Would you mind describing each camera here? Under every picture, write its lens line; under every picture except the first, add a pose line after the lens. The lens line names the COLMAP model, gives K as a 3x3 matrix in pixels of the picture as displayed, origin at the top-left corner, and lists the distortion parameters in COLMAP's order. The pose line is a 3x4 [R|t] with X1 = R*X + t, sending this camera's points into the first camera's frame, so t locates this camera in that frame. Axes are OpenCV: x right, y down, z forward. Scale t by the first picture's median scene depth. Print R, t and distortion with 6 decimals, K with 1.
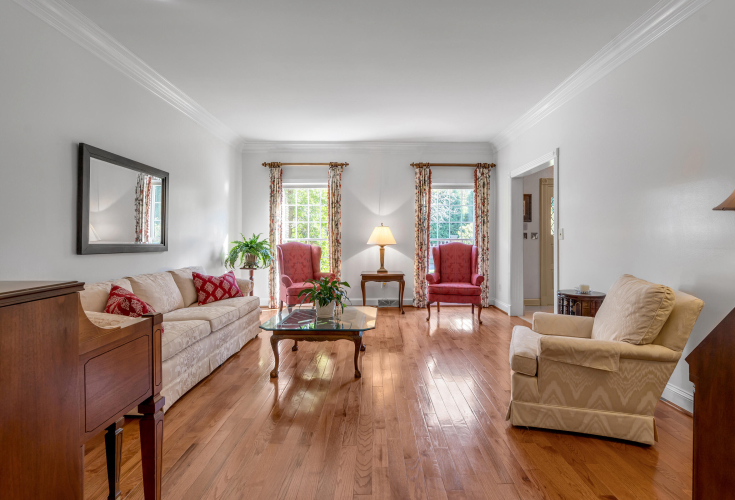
lens RADIAL K [[345.0, 0, 368.4], [0, 345.0, 246.1], [0, 0, 1]] dist [-0.003254, 0.000096]
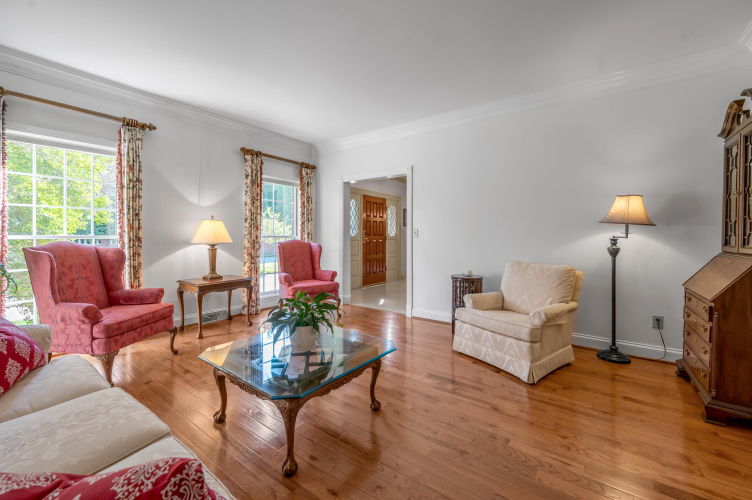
lens RADIAL K [[312.7, 0, 367.8], [0, 312.7, 239.0], [0, 0, 1]] dist [0.001190, 0.000273]
pose [[0.590563, -0.008524, 0.806947, -0.320873], [0.012885, 0.999916, 0.001133, -0.010268], [-0.806889, 0.009729, 0.590623, 0.292918]]
